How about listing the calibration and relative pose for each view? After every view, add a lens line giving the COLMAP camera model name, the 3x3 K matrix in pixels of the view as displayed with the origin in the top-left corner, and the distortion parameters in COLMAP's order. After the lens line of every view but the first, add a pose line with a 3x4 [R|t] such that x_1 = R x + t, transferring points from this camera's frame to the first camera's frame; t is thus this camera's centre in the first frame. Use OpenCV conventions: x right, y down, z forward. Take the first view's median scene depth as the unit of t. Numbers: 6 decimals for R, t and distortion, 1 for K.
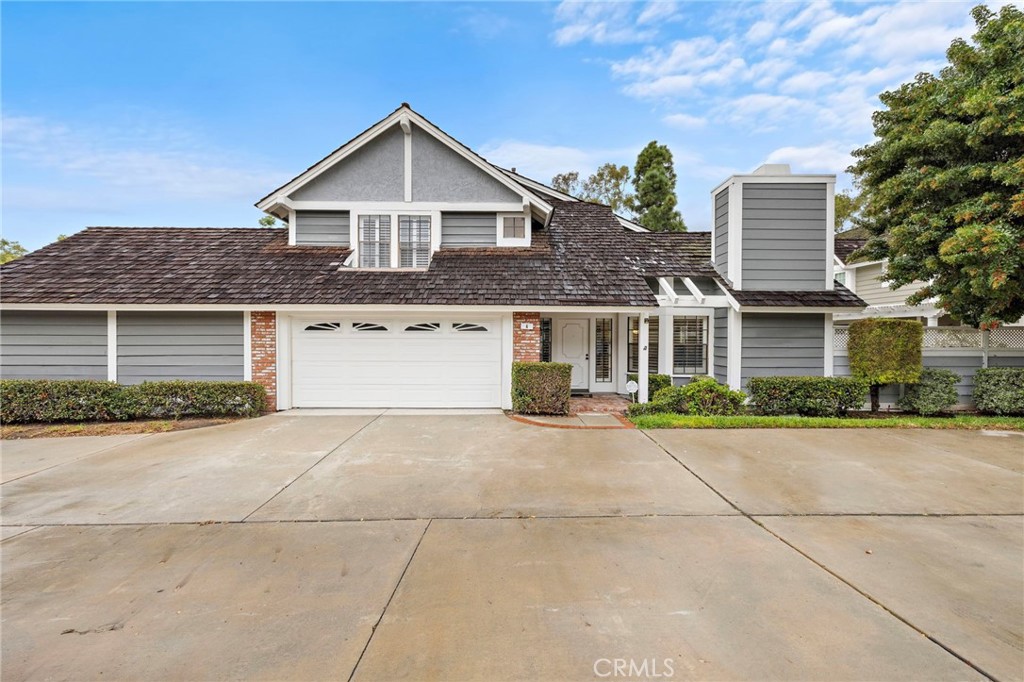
lens RADIAL K [[431.5, 0, 512.0], [0, 431.5, 341.0], [0, 0, 1]] dist [0.001671, 0.000224]
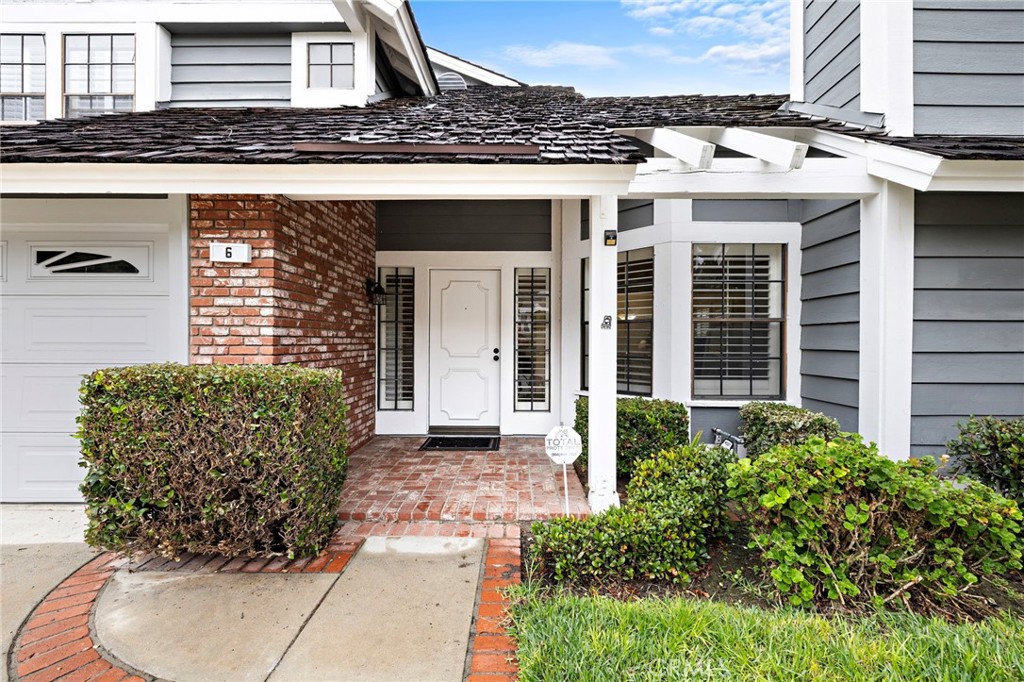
lens RADIAL K [[431.5, 0, 512.0], [0, 431.5, 341.0], [0, 0, 1]] dist [0.001671, 0.000224]
pose [[0.999828, 0.000124, -0.018567, 0.232743], [-0.000305, 0.999953, -0.009734, 0.031875], [0.018565, 0.009738, 0.999780, 0.646048]]
